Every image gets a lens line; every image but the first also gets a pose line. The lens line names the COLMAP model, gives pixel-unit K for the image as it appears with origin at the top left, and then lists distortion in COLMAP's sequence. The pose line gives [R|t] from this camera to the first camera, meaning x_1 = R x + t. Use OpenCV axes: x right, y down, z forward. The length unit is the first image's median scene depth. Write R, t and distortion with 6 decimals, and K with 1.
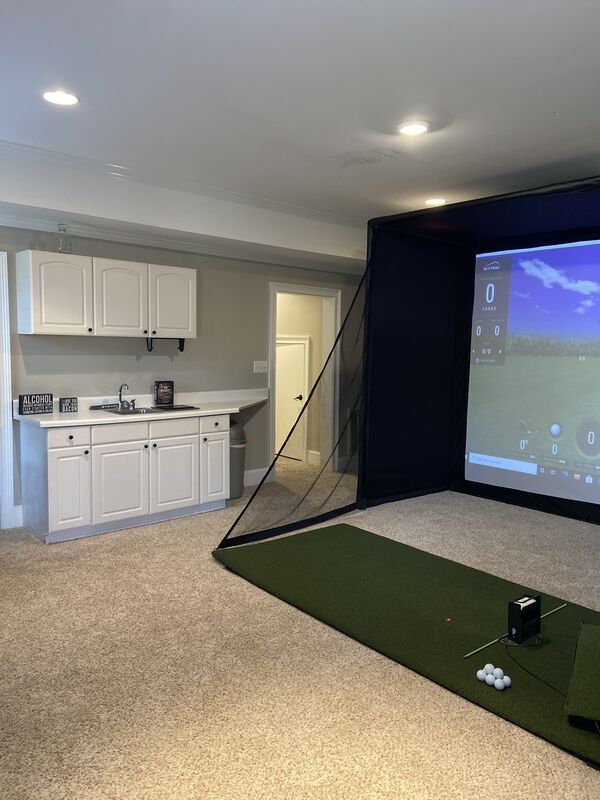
lens RADIAL K [[597.7, 0, 300.0], [0, 597.7, 400.0], [0, 0, 1]] dist [0.080385, -0.001636]
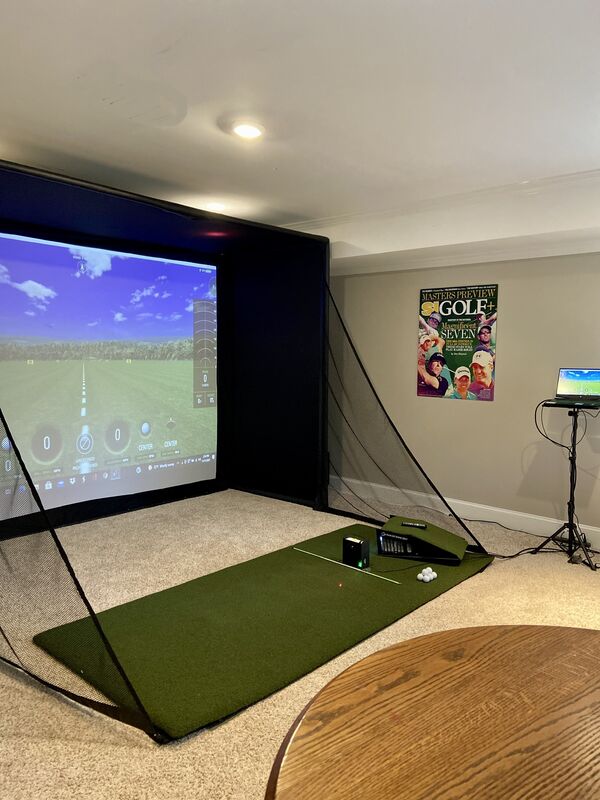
lens RADIAL K [[597.7, 0, 300.0], [0, 597.7, 400.0], [0, 0, 1]] dist [0.080385, -0.001636]
pose [[-0.246299, -0.084777, 0.965479, -0.570662], [0.083605, 0.990595, 0.108310, -0.079392], [-0.965581, 0.107395, -0.236895, 0.849508]]
